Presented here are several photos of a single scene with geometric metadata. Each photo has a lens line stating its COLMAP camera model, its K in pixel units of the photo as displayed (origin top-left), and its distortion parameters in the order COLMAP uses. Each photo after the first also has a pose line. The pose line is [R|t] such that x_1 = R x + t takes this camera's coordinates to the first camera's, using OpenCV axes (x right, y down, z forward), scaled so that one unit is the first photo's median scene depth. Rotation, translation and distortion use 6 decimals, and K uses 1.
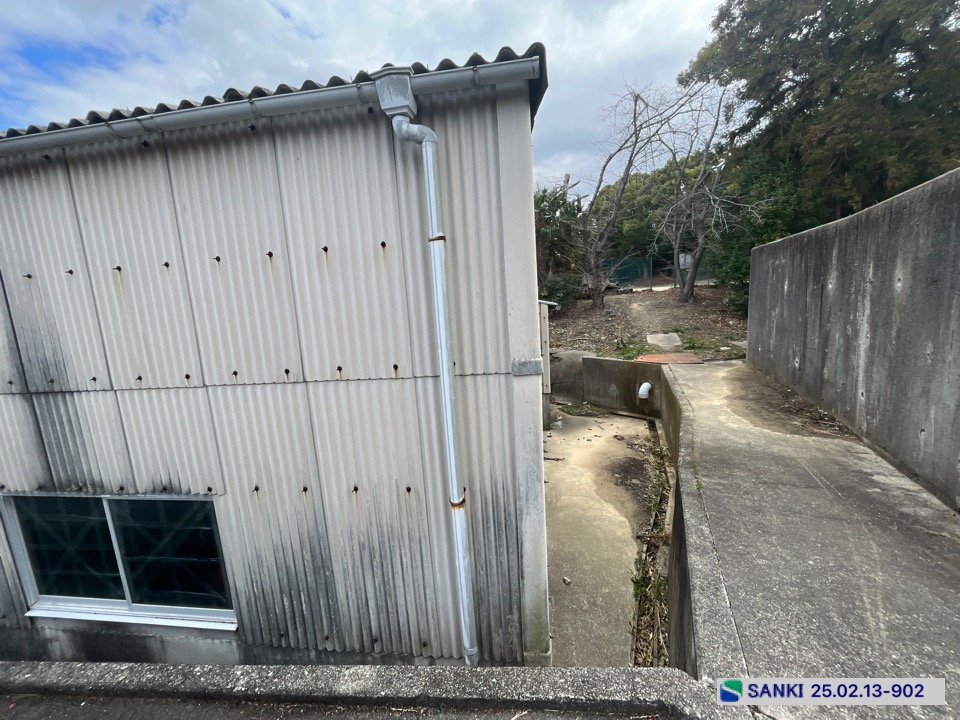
lens RADIAL K [[387.6, 0, 479.5], [0, 387.6, 358.6], [0, 0, 1]] dist [-0.002588, -0.000145]
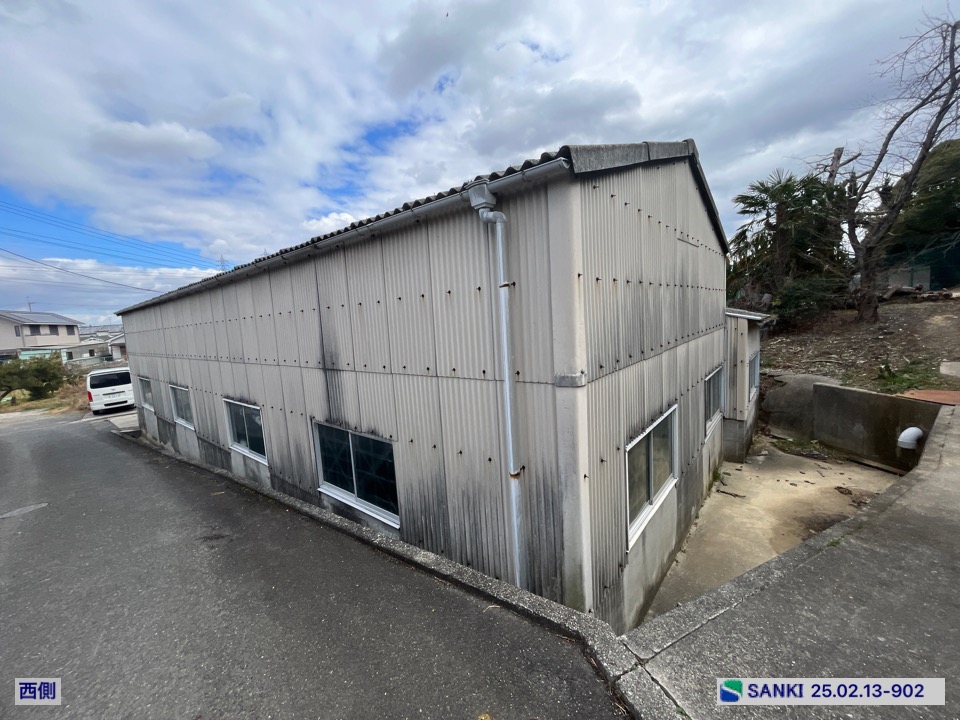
lens RADIAL K [[386.3, 0, 478.4], [0, 386.3, 359.2], [0, 0, 1]] dist [-0.000885, 0.000900]
pose [[0.846700, 0.069640, -0.527494, 0.415230], [-0.077789, 0.996947, 0.006755, -0.026827], [0.526354, 0.035314, 0.849532, -0.189350]]
